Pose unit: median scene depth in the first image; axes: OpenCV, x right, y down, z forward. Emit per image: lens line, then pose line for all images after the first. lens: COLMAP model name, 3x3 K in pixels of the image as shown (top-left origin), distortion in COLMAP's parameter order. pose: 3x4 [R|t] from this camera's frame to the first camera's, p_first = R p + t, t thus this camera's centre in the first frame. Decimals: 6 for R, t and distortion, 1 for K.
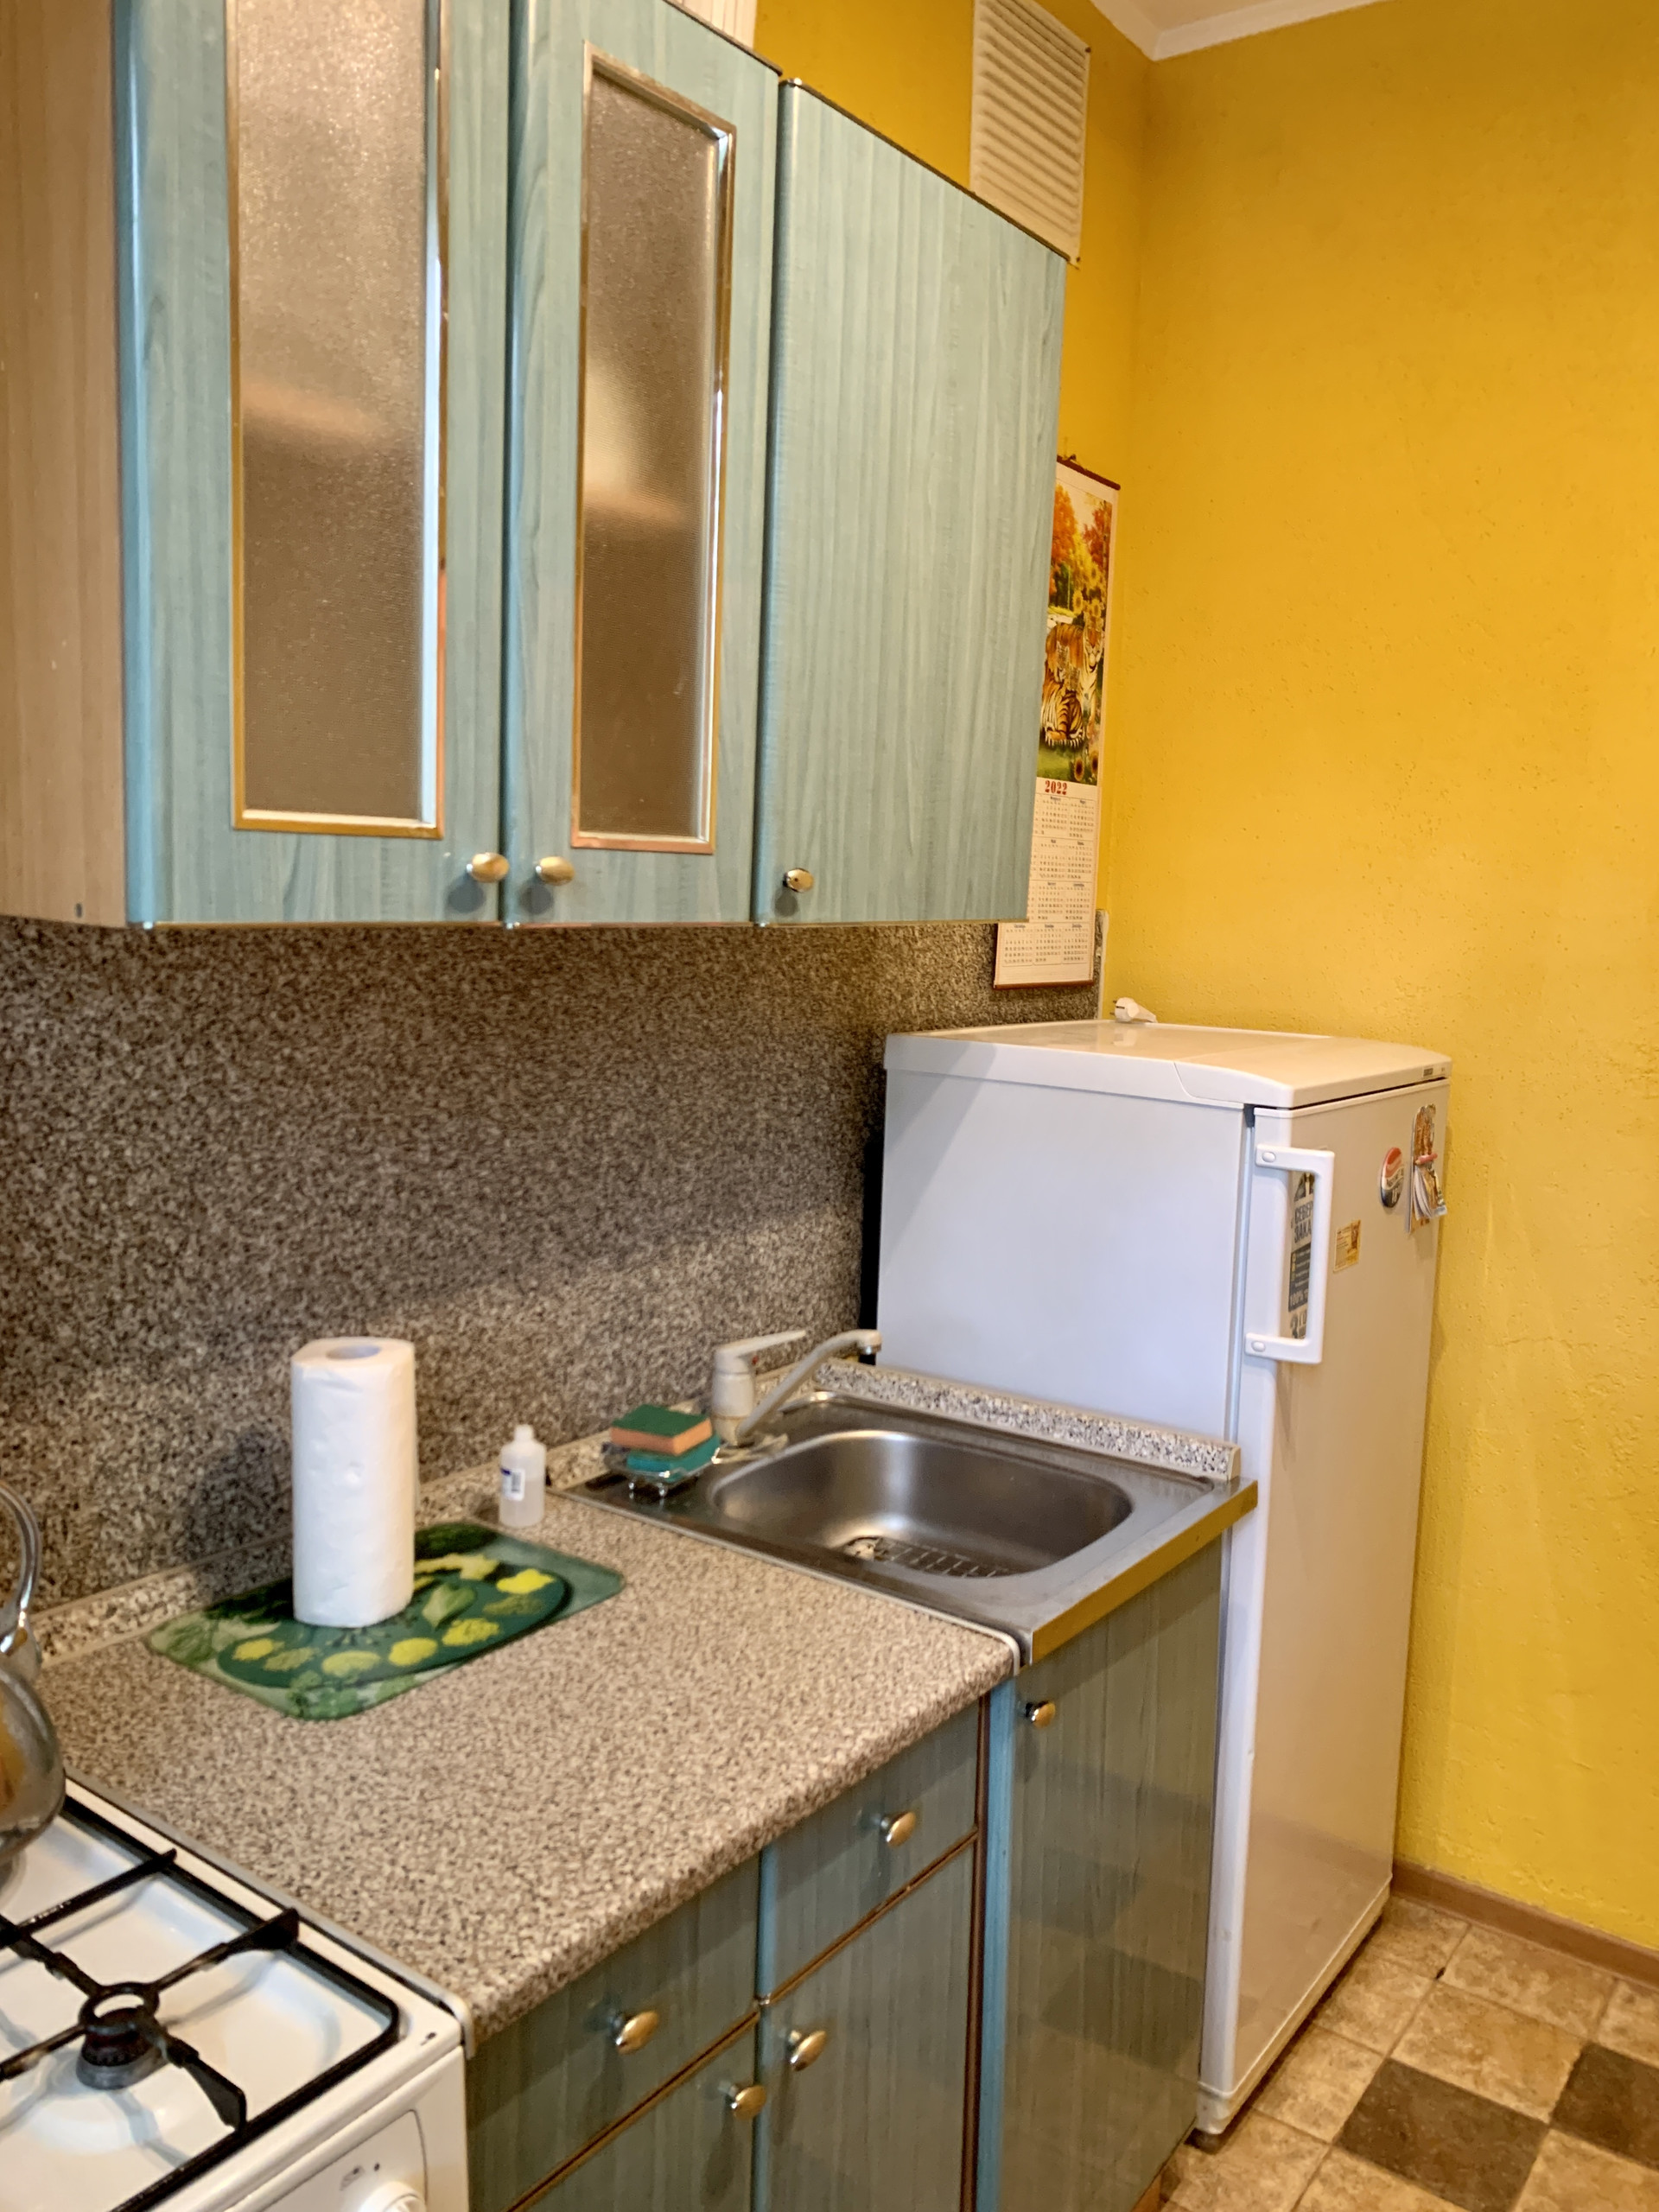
lens RADIAL K [[1668.6, 0, 829.5], [0, 1668.6, 1106.0], [0, 0, 1]] dist [0.107388, -0.170413]
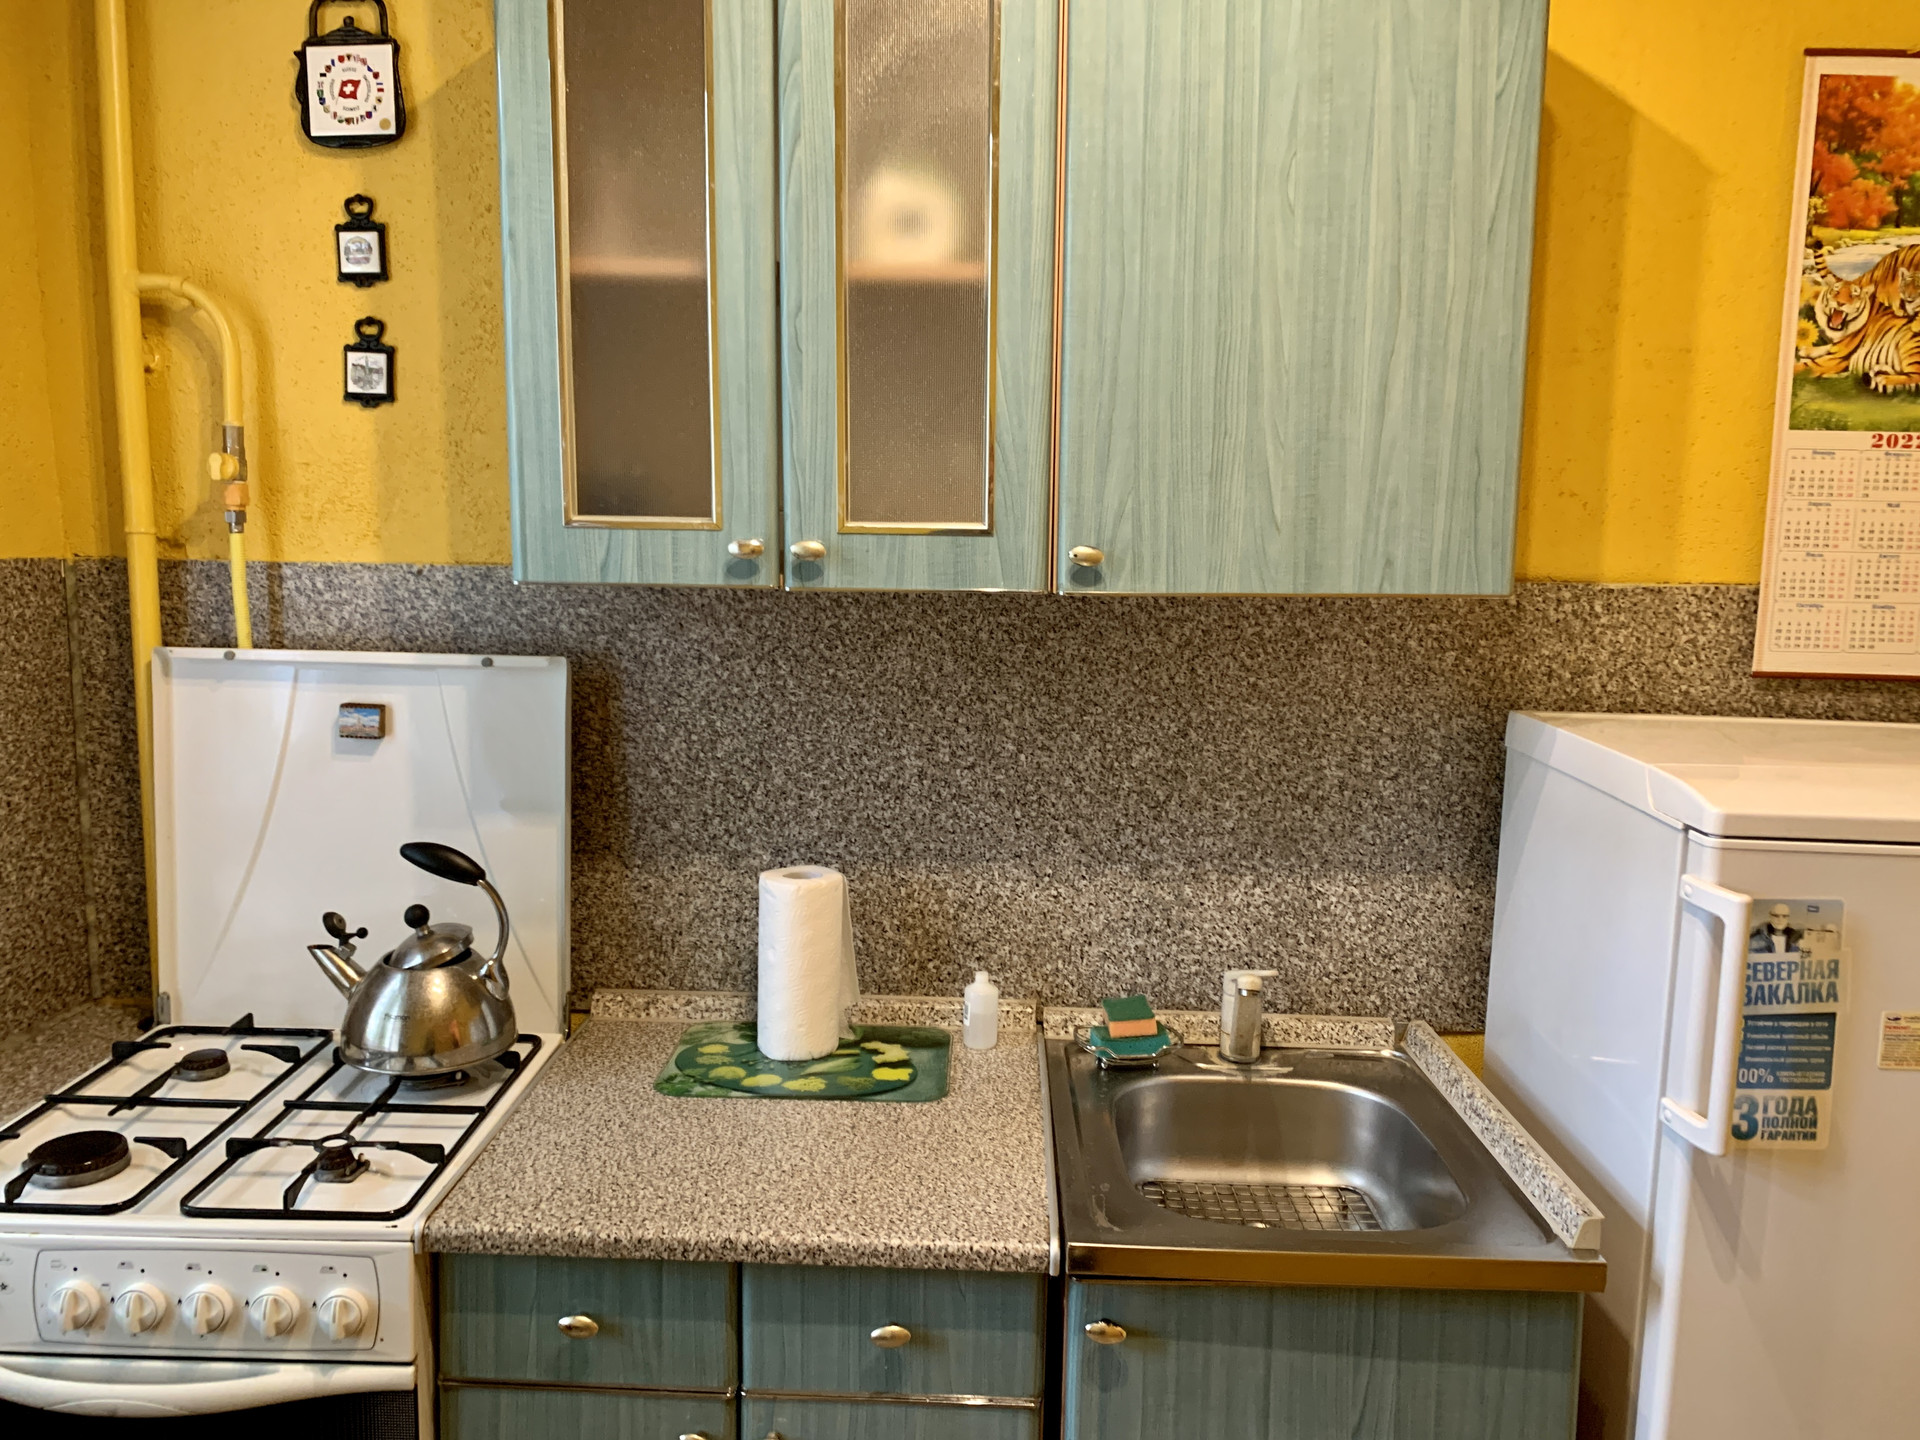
lens RADIAL K [[1498.8, 0, 1000.2], [0, 1498.8, 708.6], [0, 0, 1]] dist [0.249806, -0.541657]
pose [[0.566103, 0.087919, -0.819633, 0.845033], [-0.108319, 0.993608, 0.031767, -0.056928], [0.817187, 0.070798, 0.572008, 0.356284]]
